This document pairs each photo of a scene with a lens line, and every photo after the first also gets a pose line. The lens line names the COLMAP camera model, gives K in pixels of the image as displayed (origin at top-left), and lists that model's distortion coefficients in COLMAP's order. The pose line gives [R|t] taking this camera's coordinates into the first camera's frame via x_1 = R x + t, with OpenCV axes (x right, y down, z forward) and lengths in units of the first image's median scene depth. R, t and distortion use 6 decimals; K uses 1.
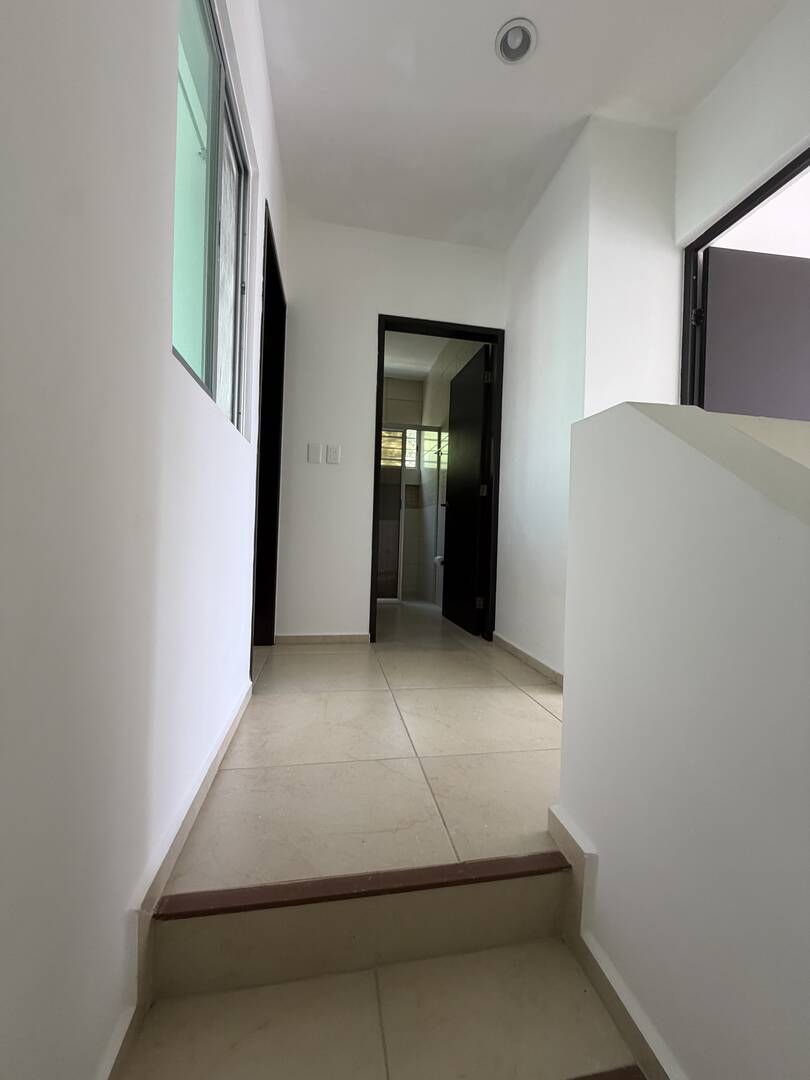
lens RADIAL K [[432.4, 0, 403.7], [0, 432.4, 541.3], [0, 0, 1]] dist [0.000123, 0.000386]
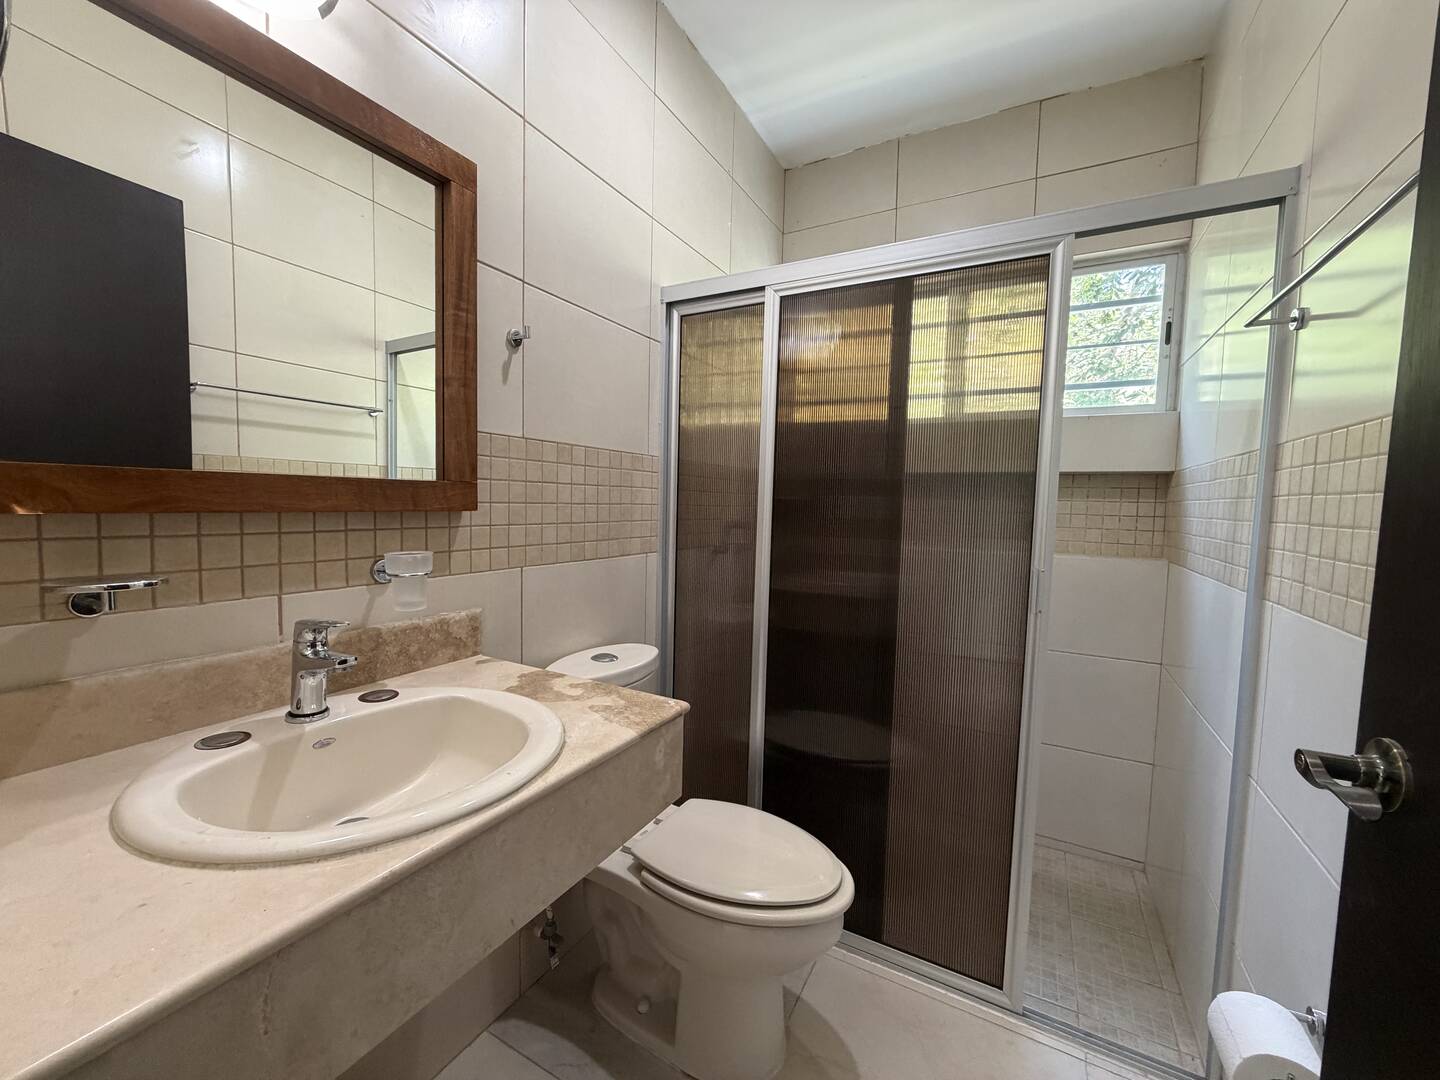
lens RADIAL K [[576.5, 0, 716.3], [0, 576.5, 537.7], [0, 0, 1]] dist [0.000123, 0.000386]
pose [[0.773317, 0.032268, -0.633197, 0.052046], [-0.013280, 0.999309, 0.034706, -0.115198], [0.633880, -0.018430, 0.773212, 0.643177]]
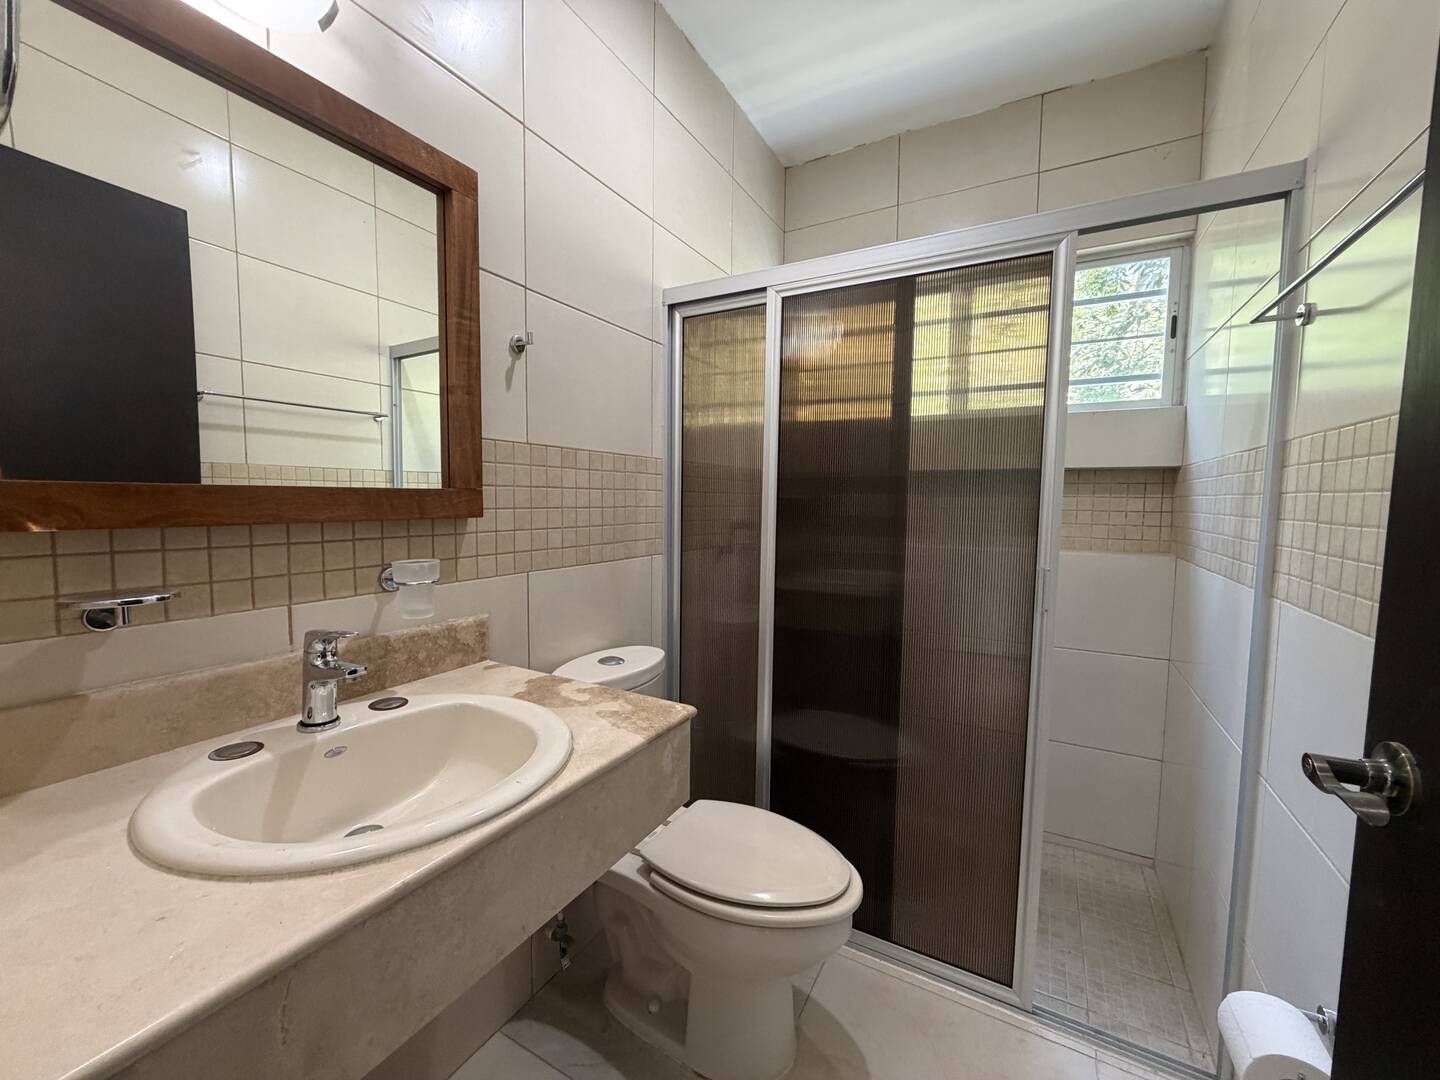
lens RADIAL K [[576.5, 0, 716.1], [0, 576.5, 538.4], [0, 0, 1]] dist [0.000123, 0.000386]
pose [[0.768035, 0.026376, -0.639865, 0.052480], [-0.000632, 0.999182, 0.040429, -0.117559], [0.640408, -0.030647, 0.767423, 0.642890]]
